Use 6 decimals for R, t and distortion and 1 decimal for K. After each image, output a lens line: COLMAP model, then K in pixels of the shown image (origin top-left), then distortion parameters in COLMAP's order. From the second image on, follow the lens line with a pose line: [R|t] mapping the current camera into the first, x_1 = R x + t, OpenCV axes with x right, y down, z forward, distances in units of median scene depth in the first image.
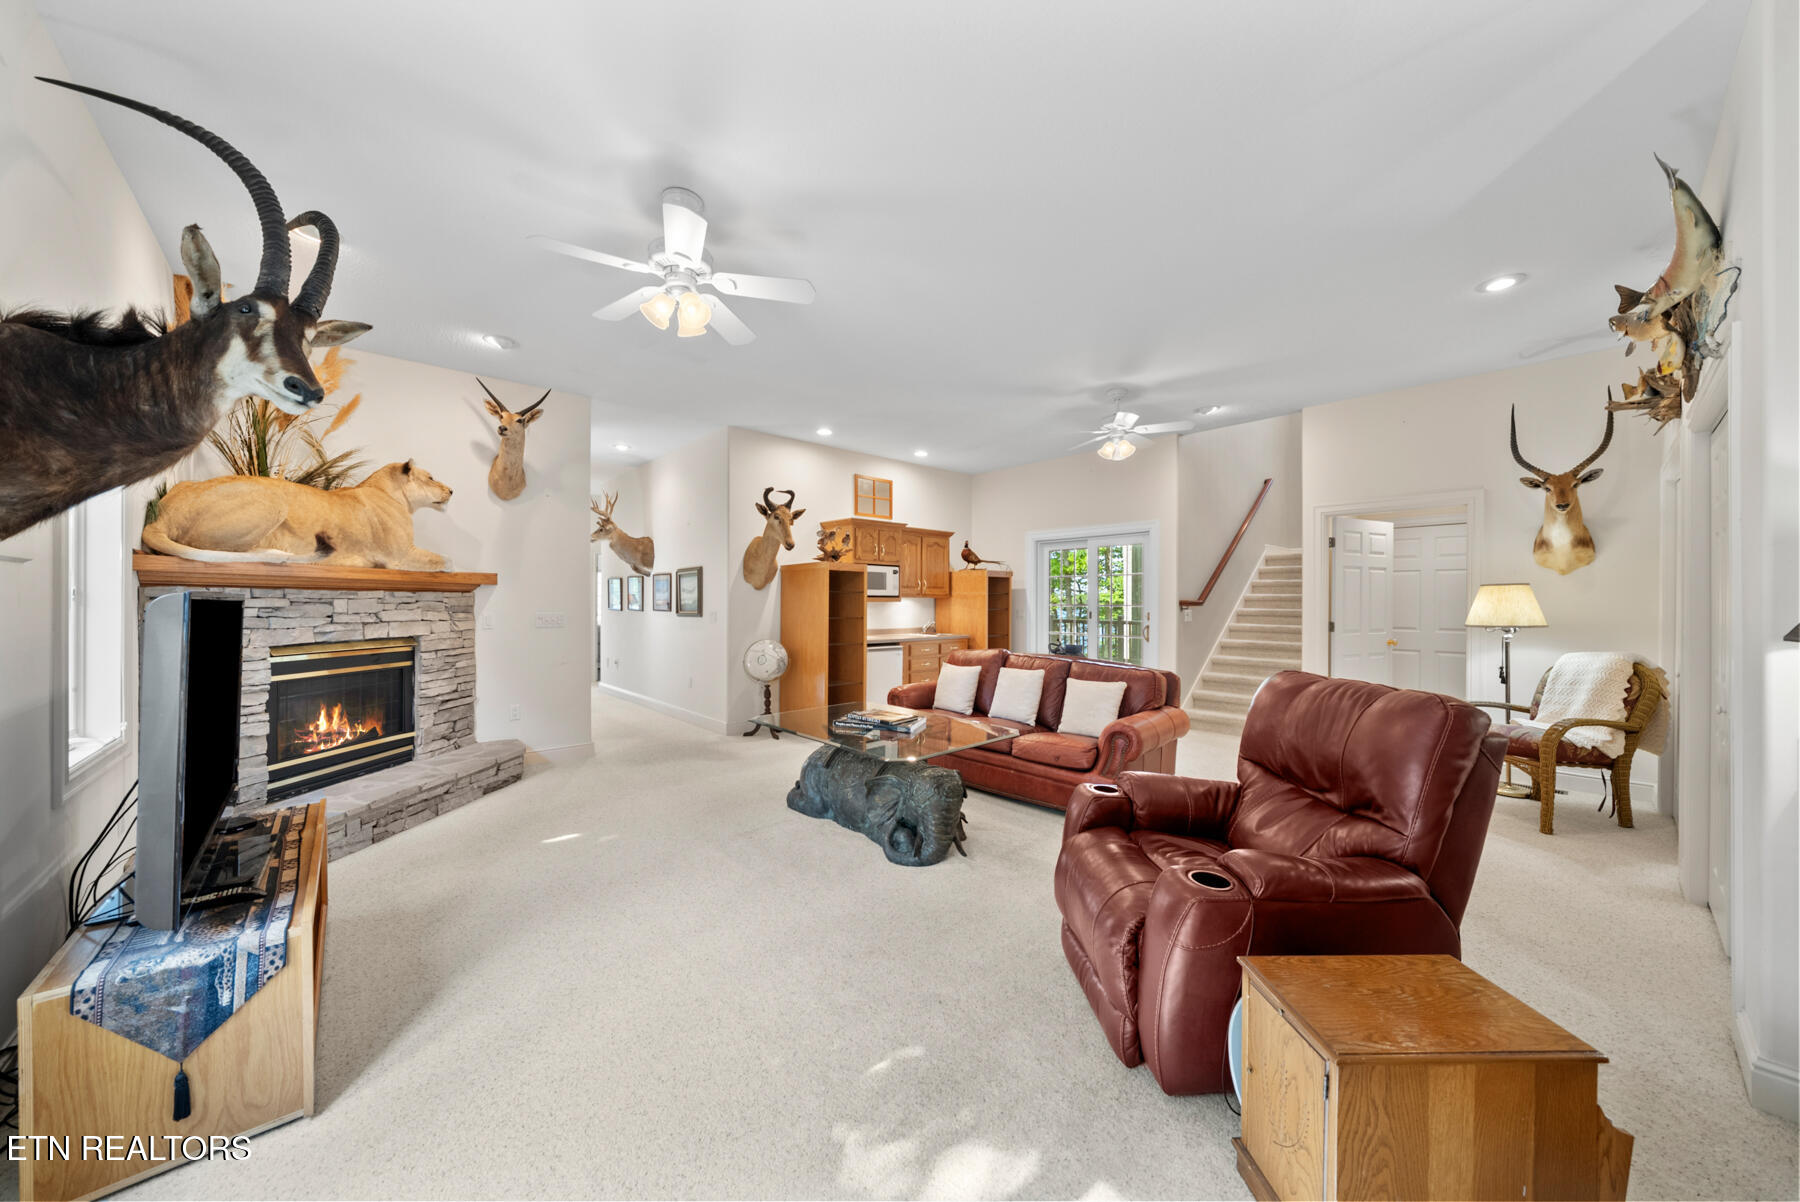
lens RADIAL K [[615.0, 0, 900.0], [0, 615.0, 601.0], [0, 0, 1]] dist [-0.000779, -0.000063]
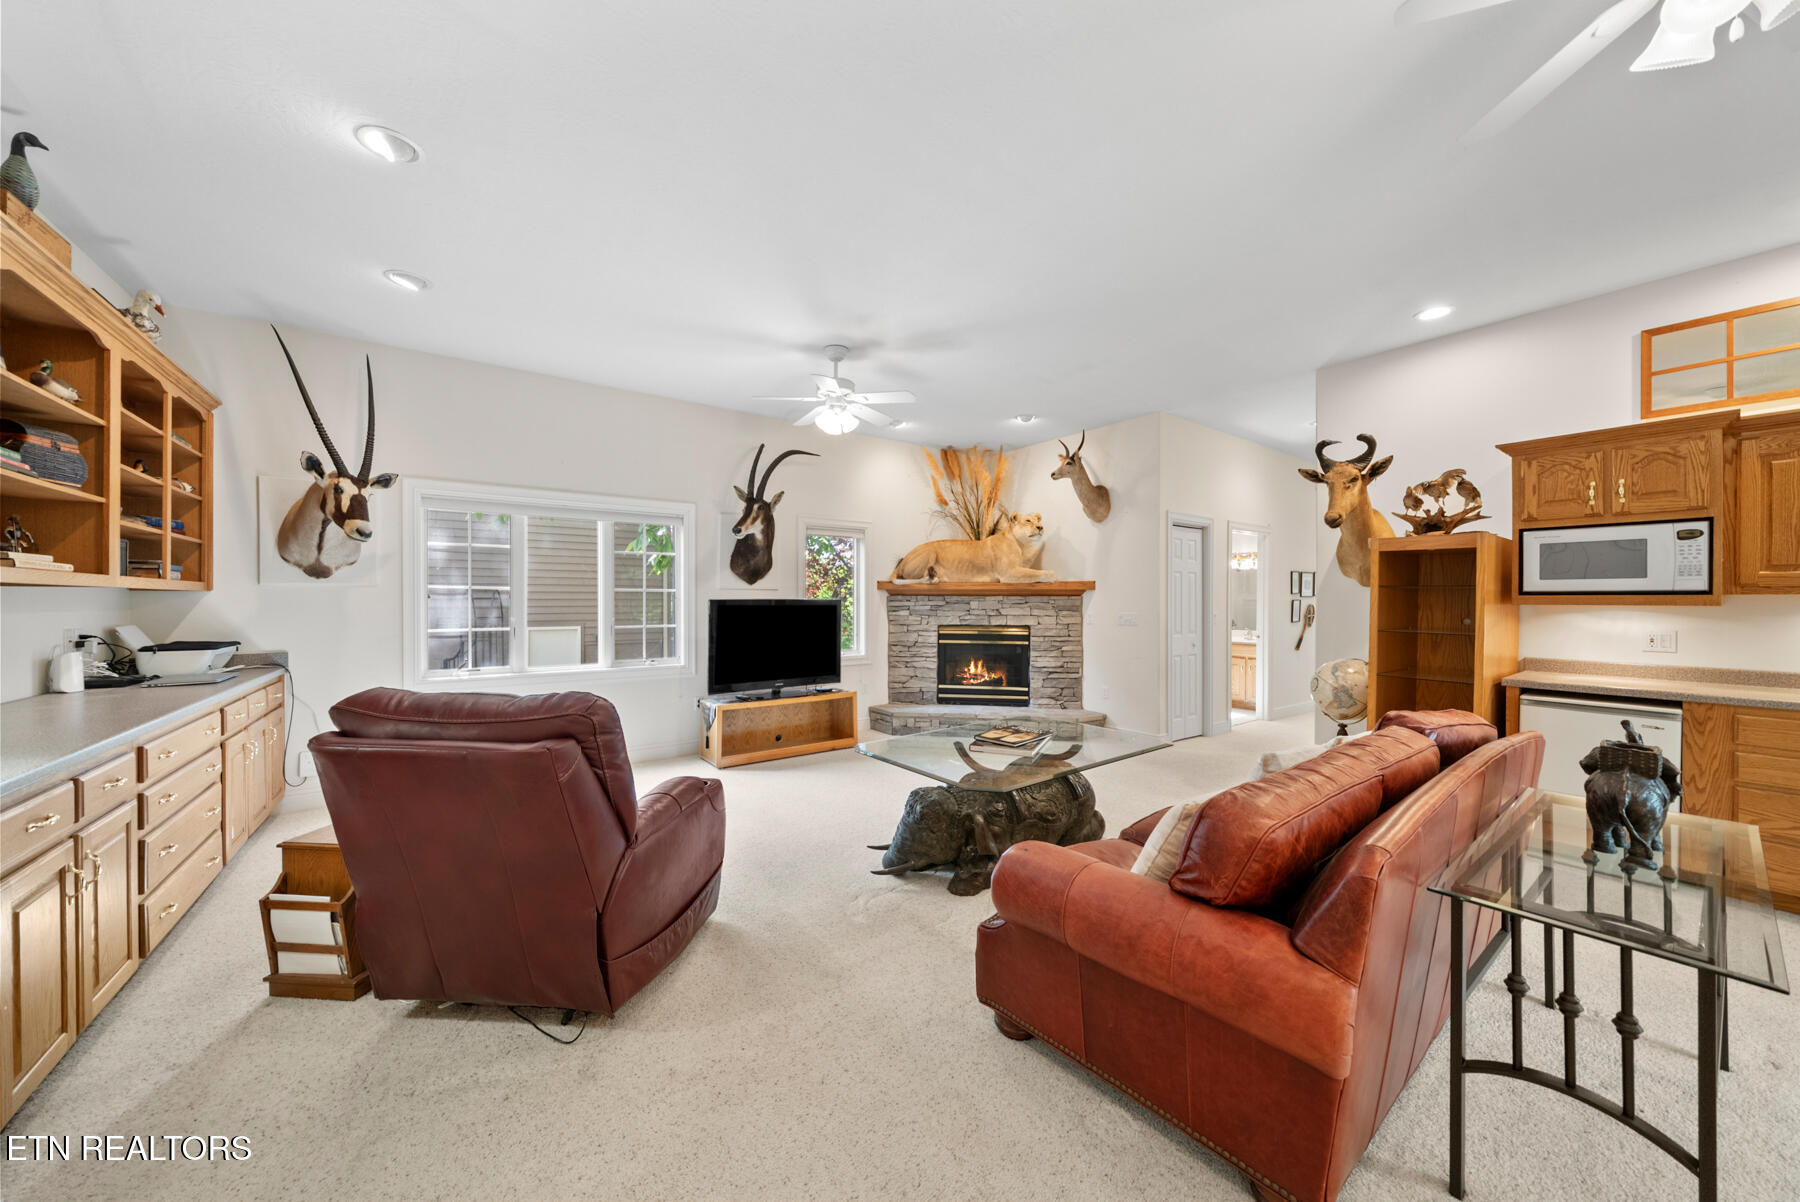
lens RADIAL K [[615.0, 0, 900.0], [0, 615.0, 601.0], [0, 0, 1]] dist [-0.000779, -0.000063]
pose [[-0.099814, -0.002274, -0.995004, 0.708429], [-0.001352, 0.999997, -0.002150, 0.000247], [0.995005, 0.001131, -0.099817, 0.774126]]
